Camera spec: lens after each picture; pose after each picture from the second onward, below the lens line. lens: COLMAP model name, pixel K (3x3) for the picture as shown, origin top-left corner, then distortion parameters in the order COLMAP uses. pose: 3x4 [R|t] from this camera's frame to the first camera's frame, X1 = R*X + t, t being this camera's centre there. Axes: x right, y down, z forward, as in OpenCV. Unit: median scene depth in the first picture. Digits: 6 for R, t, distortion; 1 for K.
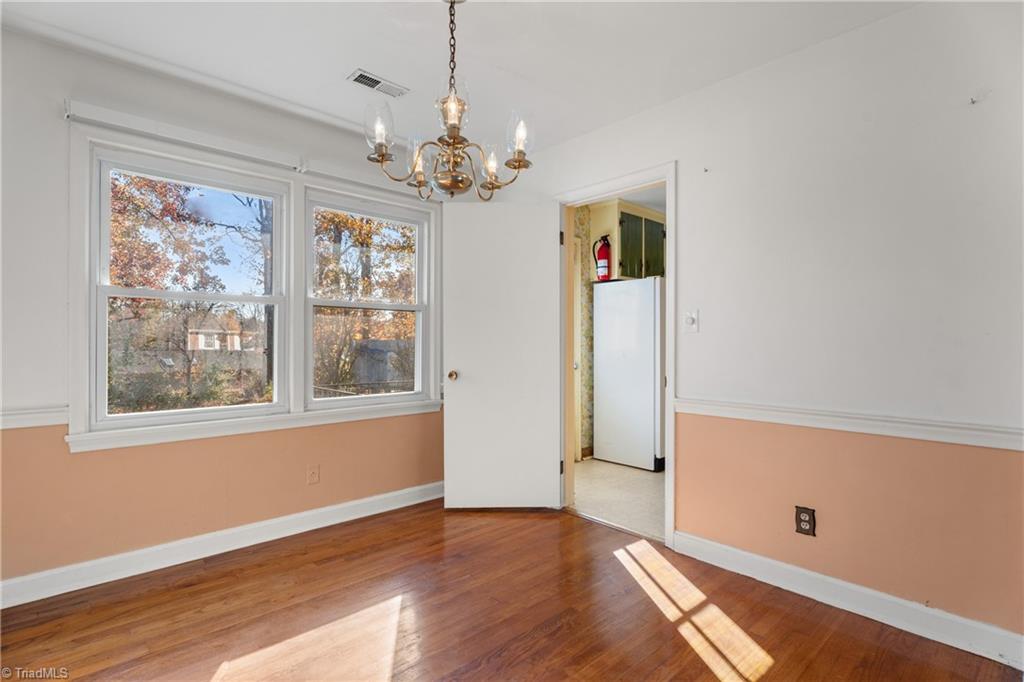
lens RADIAL K [[491.9, 0, 509.5], [0, 491.9, 343.6], [0, 0, 1]] dist [-0.005032, -0.001260]
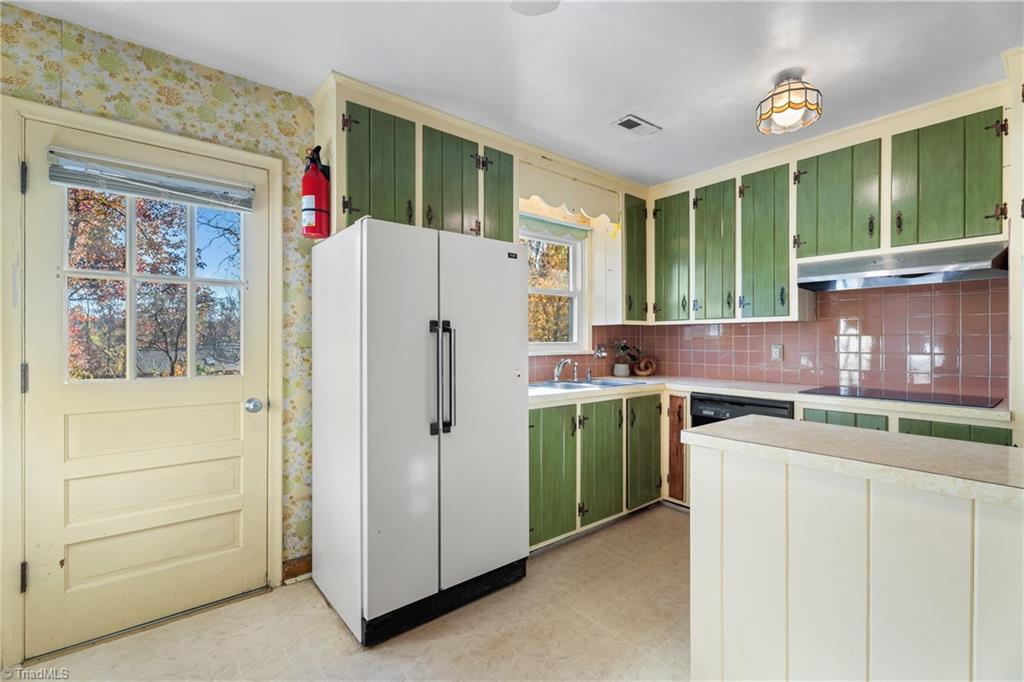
lens RADIAL K [[450.1, 0, 512.0], [0, 450.1, 341.0], [0, 0, 1]] dist [0.000431, -0.000207]
pose [[0.998072, -0.002902, -0.061994, 0.416536], [0.002644, 0.999988, -0.004242, -0.017866], [0.062005, 0.004070, 0.998068, 0.534734]]
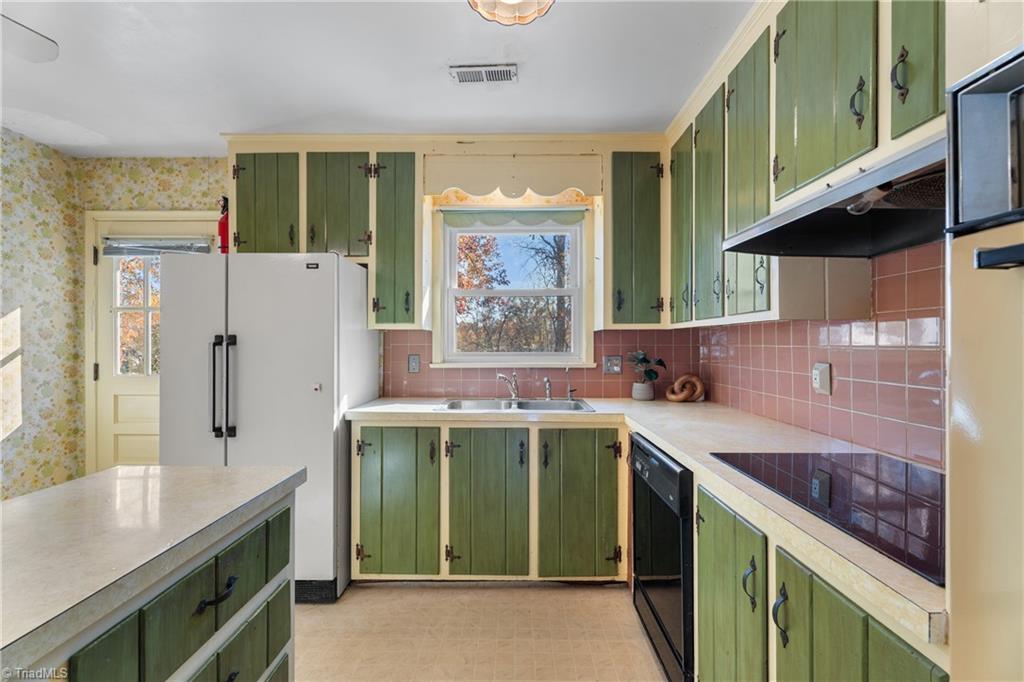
lens RADIAL K [[453.6, 0, 510.5], [0, 453.6, 342.7], [0, 0, 1]] dist [0.000794, 0.000108]
pose [[0.731277, -0.003807, -0.682070, 0.848496], [-0.001279, 0.999975, -0.006953, -0.027691], [0.682079, 0.005957, 0.731254, 0.801873]]
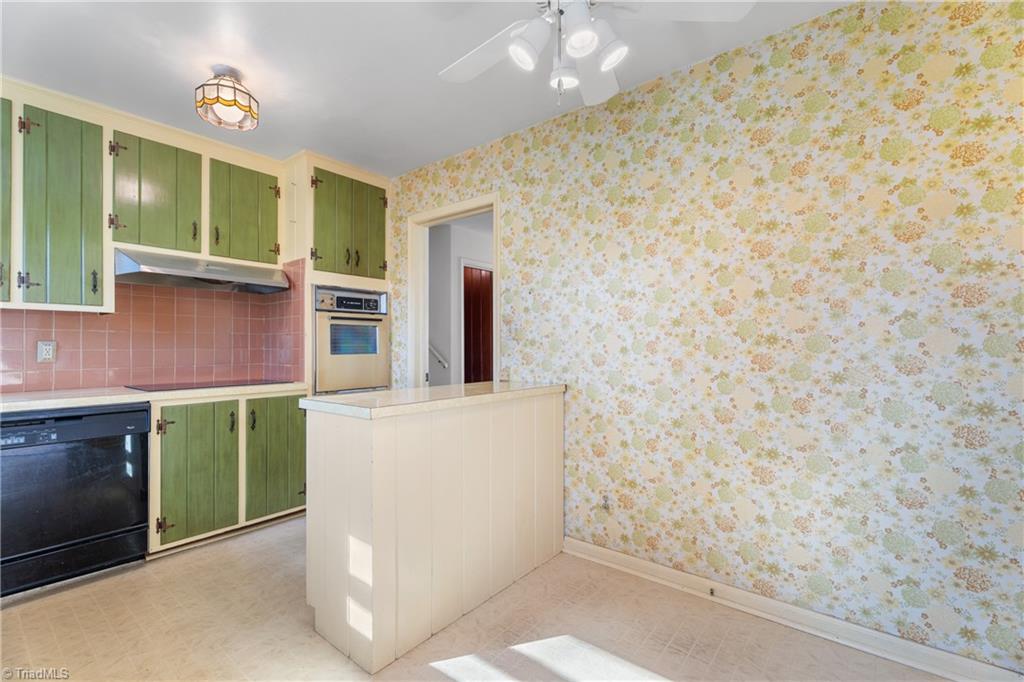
lens RADIAL K [[450.1, 0, 512.0], [0, 450.1, 341.0], [0, 0, 1]] dist [0.000431, -0.000207]
pose [[-0.157182, -0.000826, 0.987569, 0.161896], [0.003925, 0.999991, 0.001461, -0.012098], [-0.987562, 0.004106, -0.157177, 0.786229]]
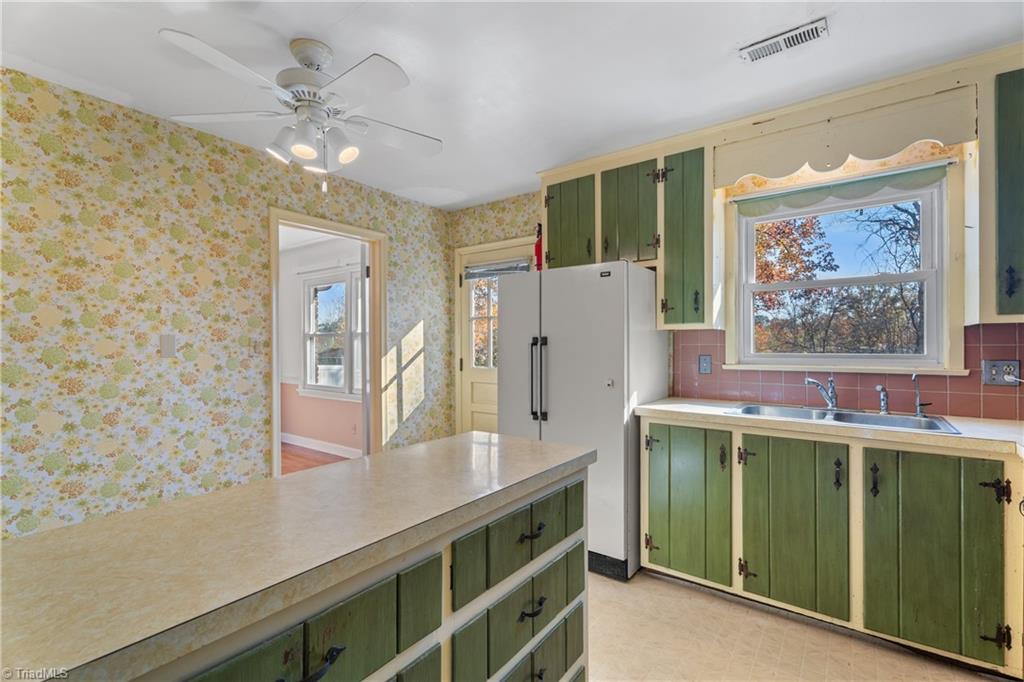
lens RADIAL K [[456.1, 0, 510.8], [0, 456.1, 342.8], [0, 0, 1]] dist [0.002273, 0.000422]
pose [[0.189651, -0.005671, -0.981835, 0.874352], [-0.001589, 0.999980, -0.006083, -0.027480], [0.981850, 0.002713, 0.189638, 0.797971]]
